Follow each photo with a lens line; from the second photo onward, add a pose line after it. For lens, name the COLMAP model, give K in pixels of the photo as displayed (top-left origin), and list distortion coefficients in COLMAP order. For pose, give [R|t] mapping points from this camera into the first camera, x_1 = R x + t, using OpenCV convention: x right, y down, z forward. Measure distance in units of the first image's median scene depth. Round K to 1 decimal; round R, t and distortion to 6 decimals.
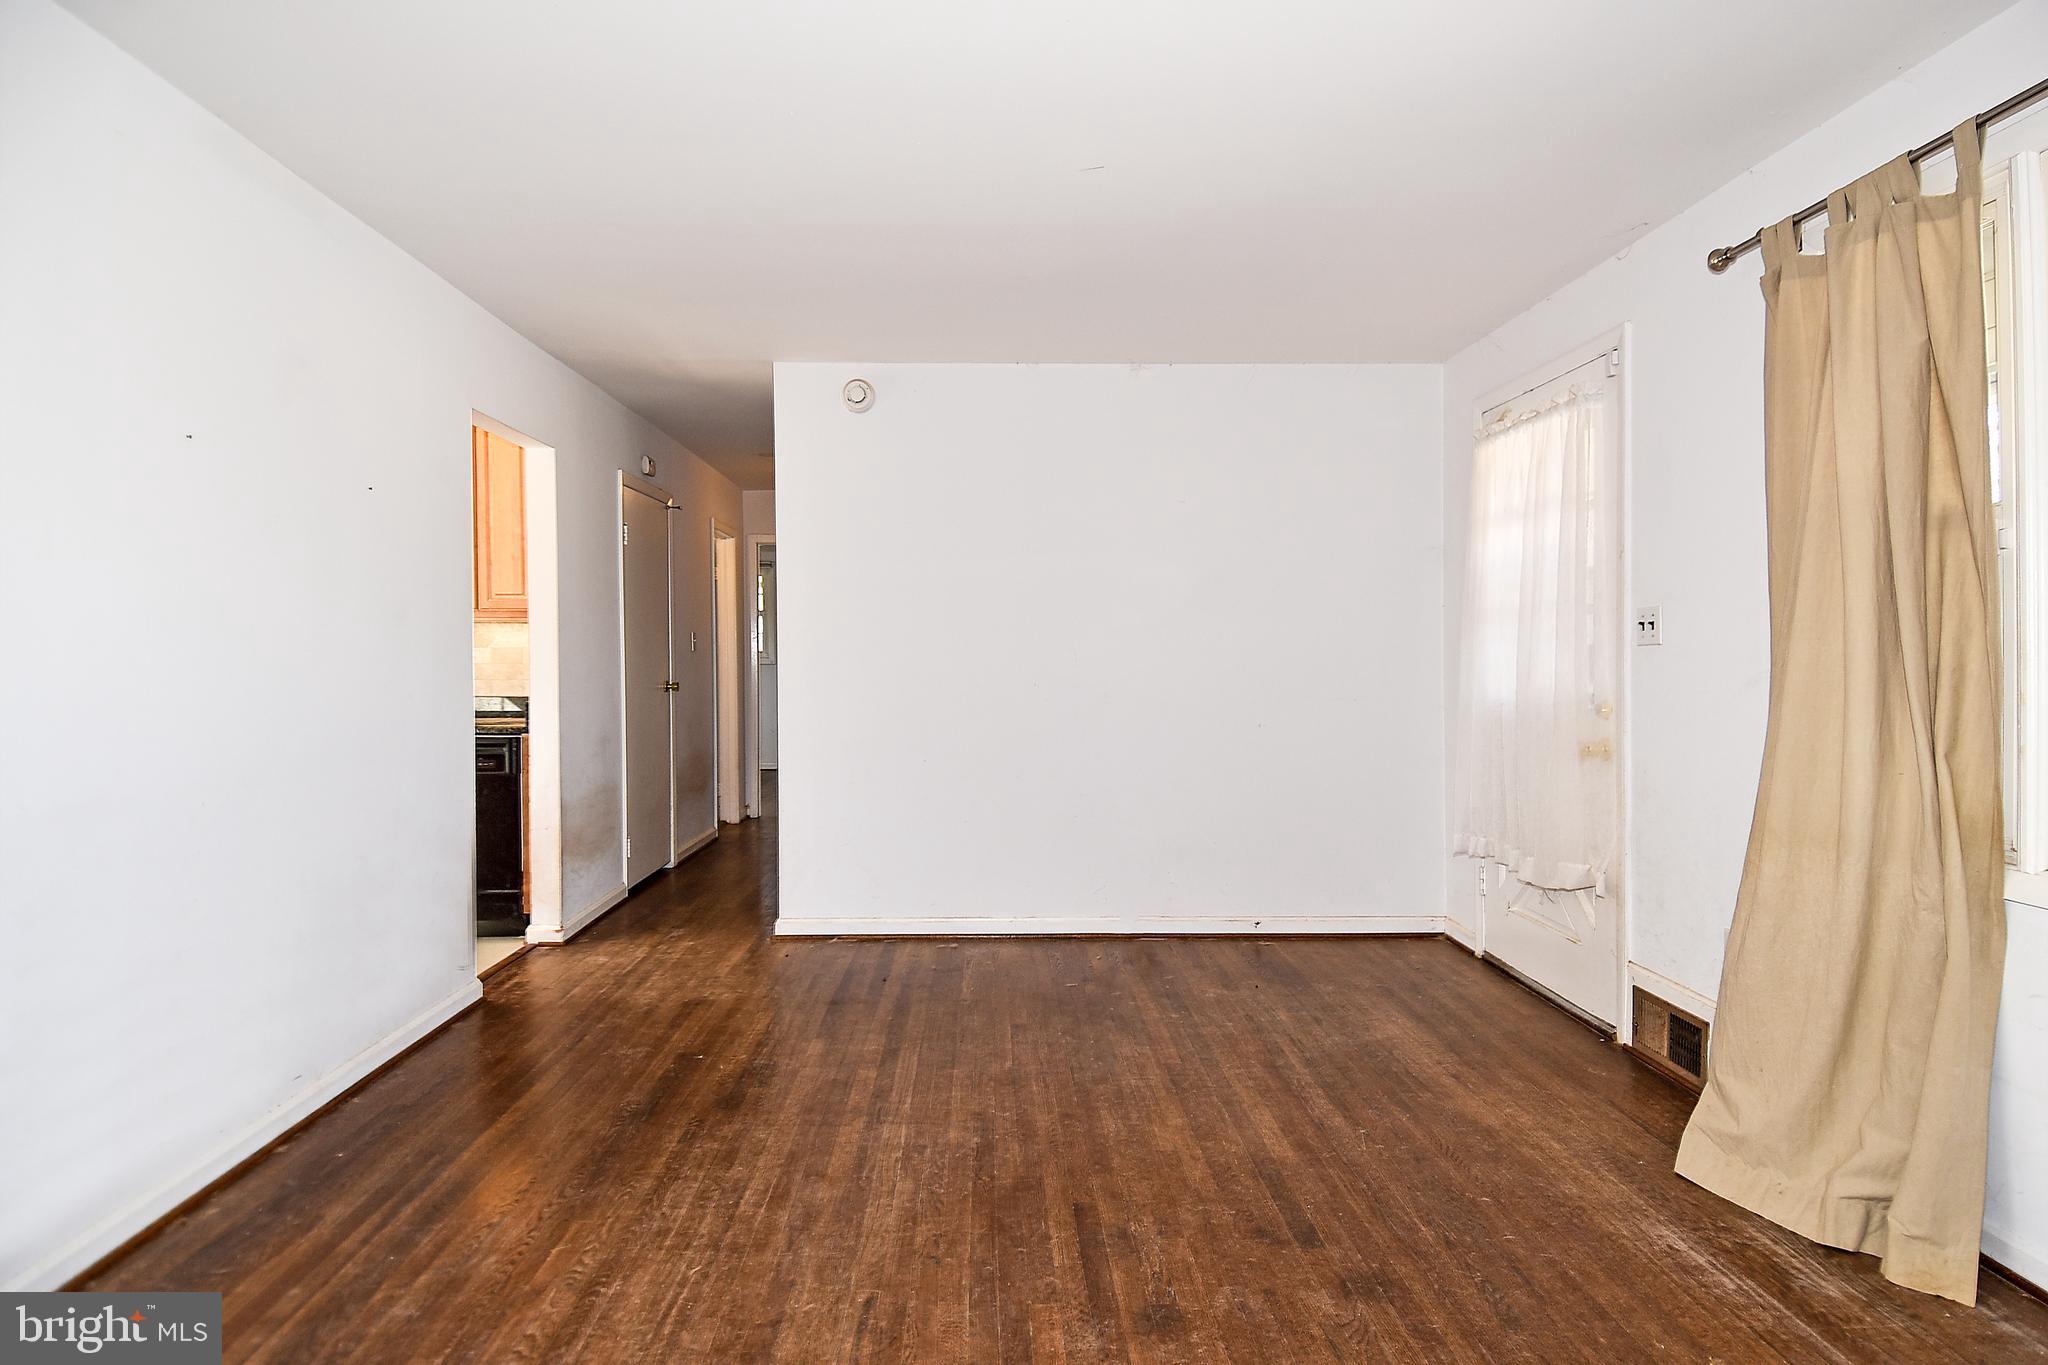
lens RADIAL K [[1126.6, 0, 999.9], [0, 1126.6, 661.5], [0, 0, 1]] dist [0.051691, -0.056669]
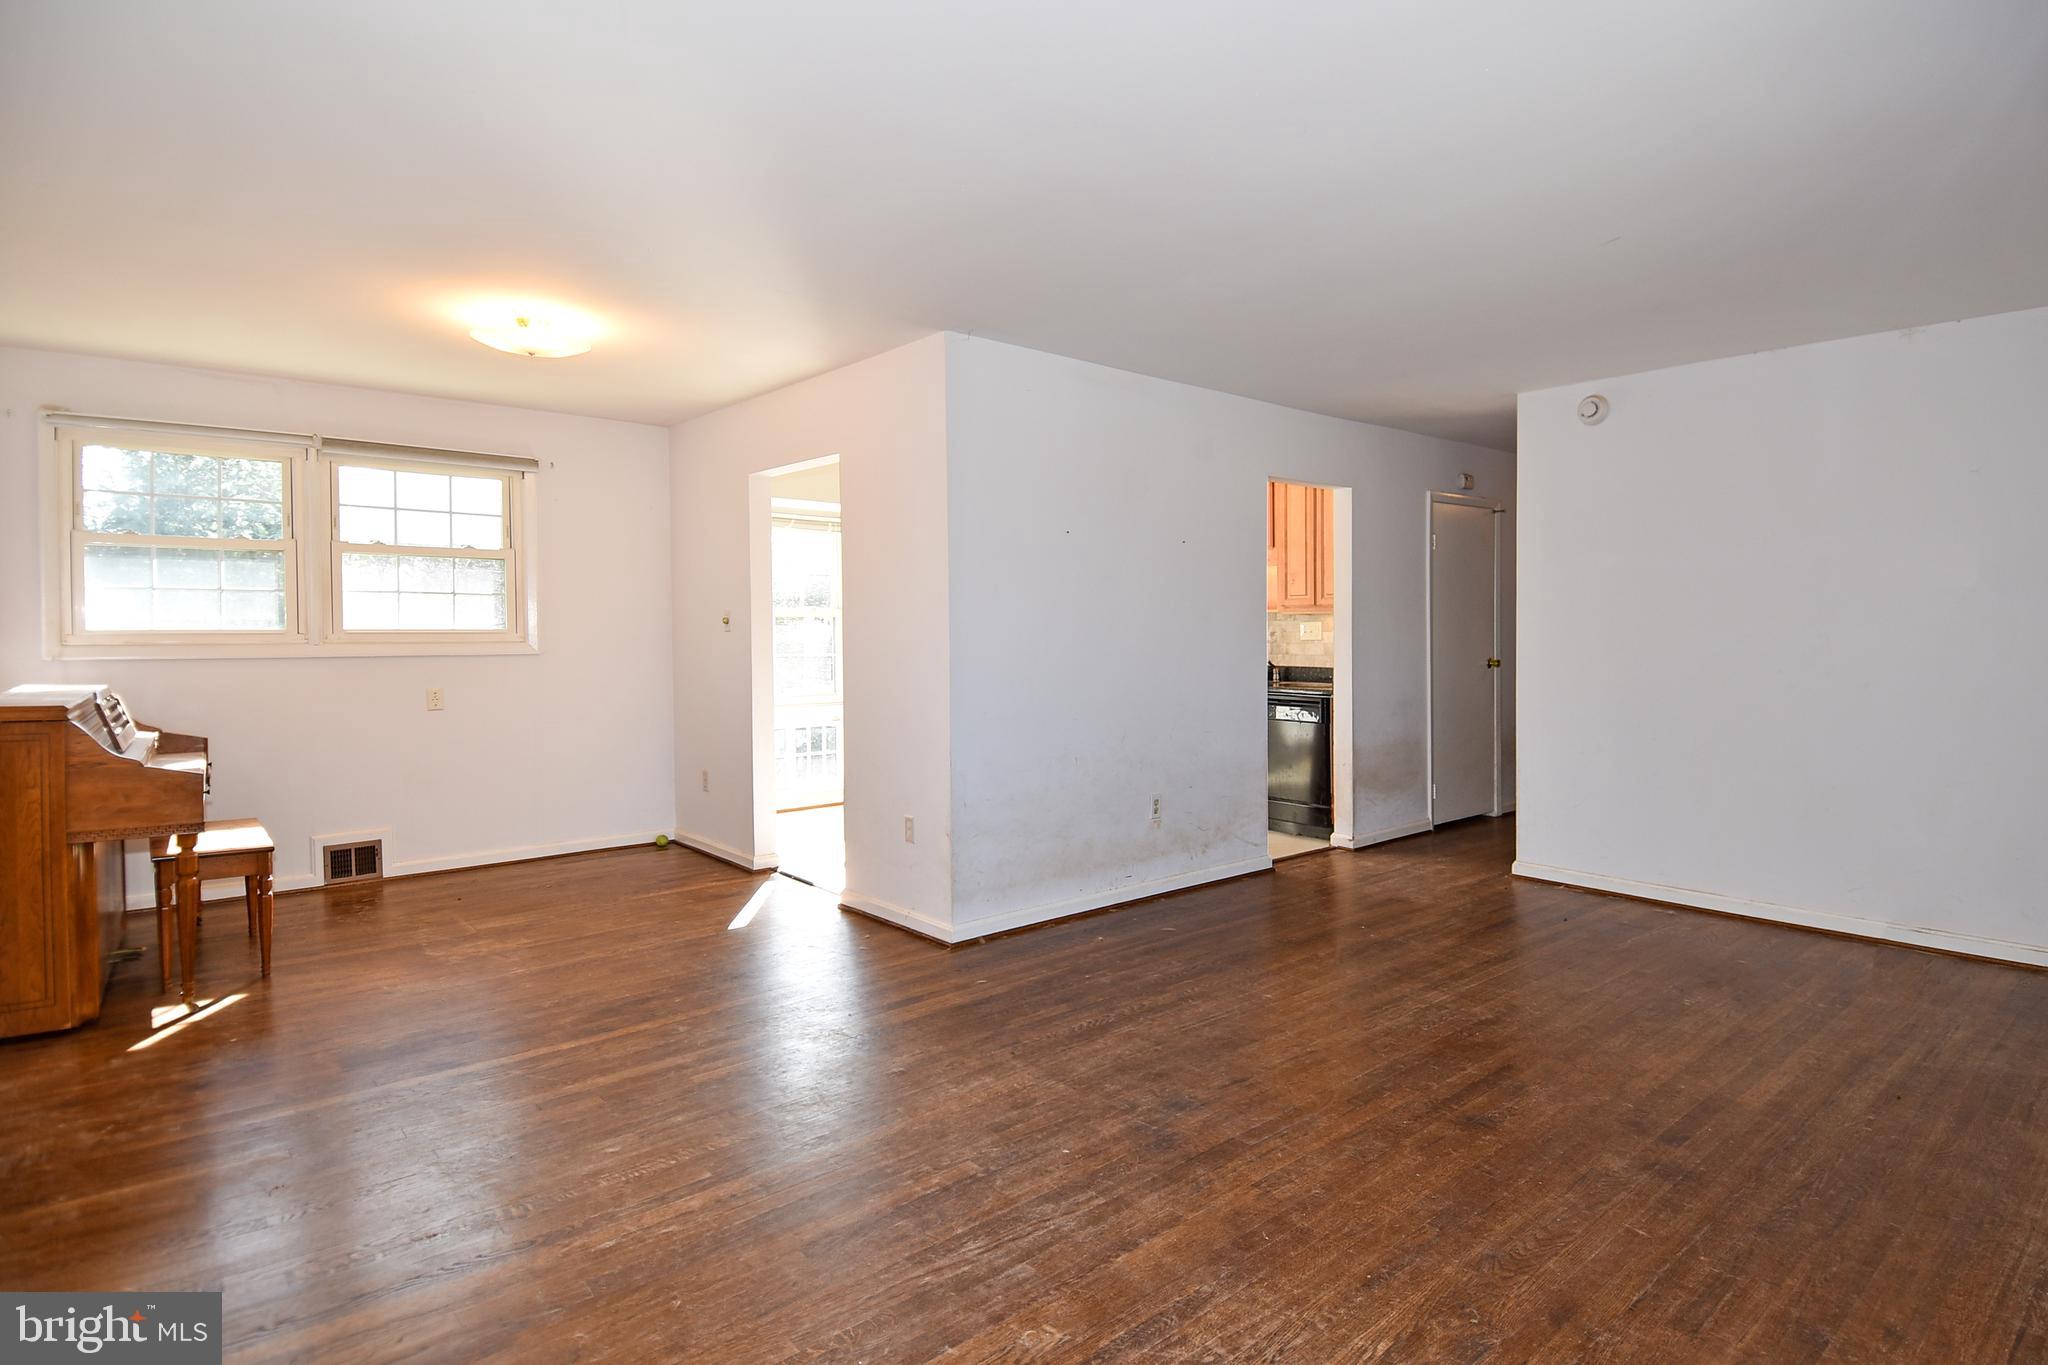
lens RADIAL K [[1056.9, 0, 1021.2], [0, 1056.9, 626.2], [0, 0, 1]] dist [0.059336, -0.048292]
pose [[0.637851, -0.001623, -0.770158, 0.598022], [-0.004018, 0.999977, -0.005435, -0.019967], [0.770150, 0.006561, 0.637829, -0.211620]]
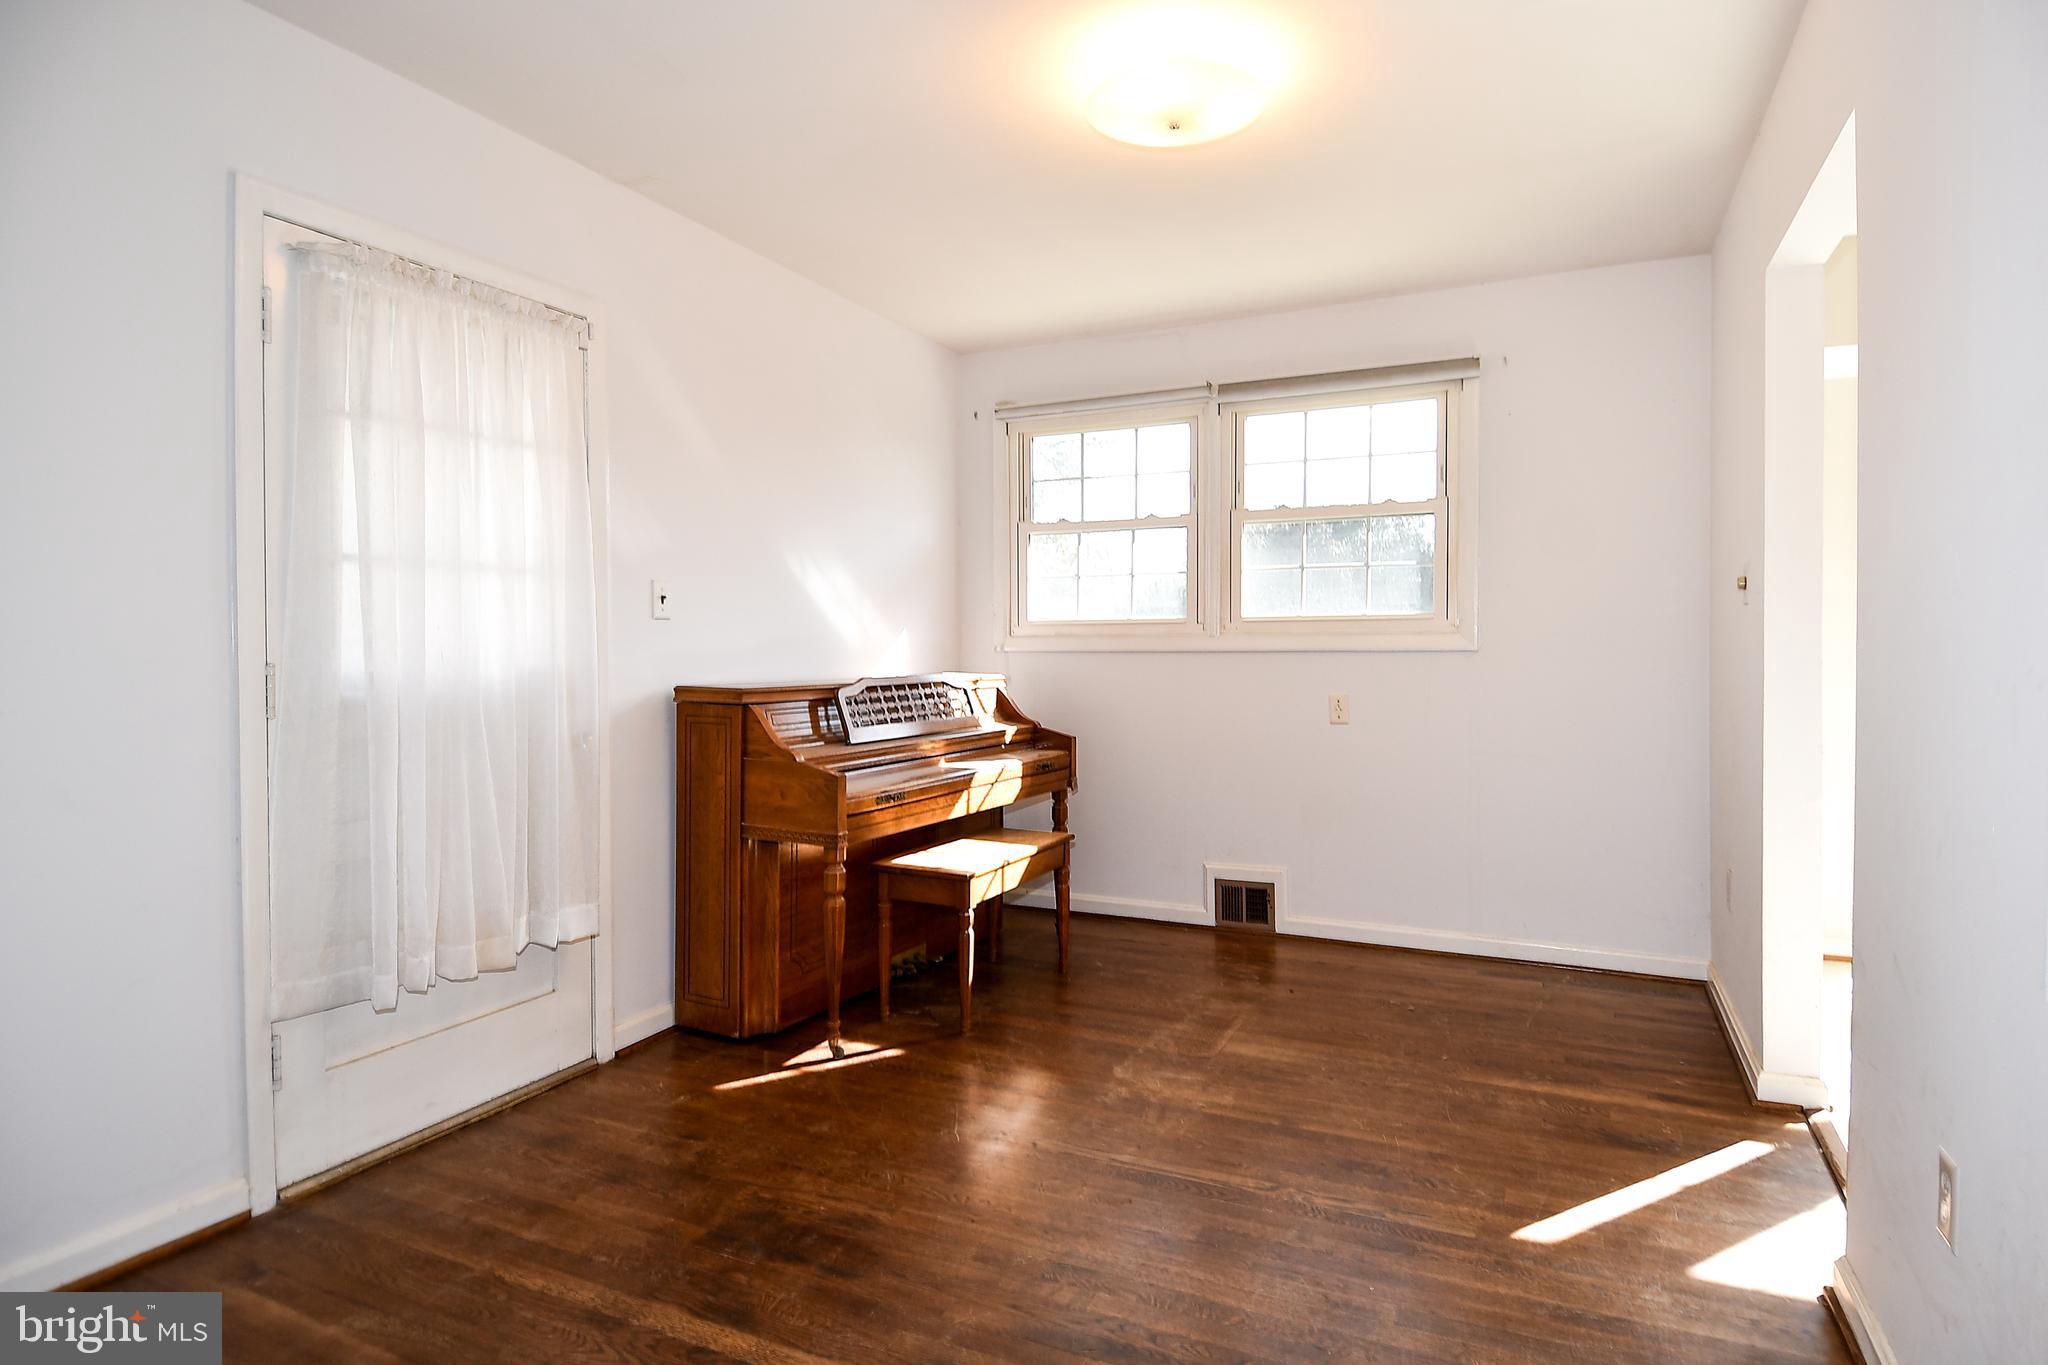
lens RADIAL K [[1092.7, 0, 1060.0], [0, 1092.7, 674.1], [0, 0, 1]] dist [0.052397, -0.055248]
pose [[-0.399044, 0.023838, -0.916622, -0.084112], [0.001463, 0.999677, 0.025361, 0.022067], [0.916931, 0.008779, -0.398950, 0.473686]]
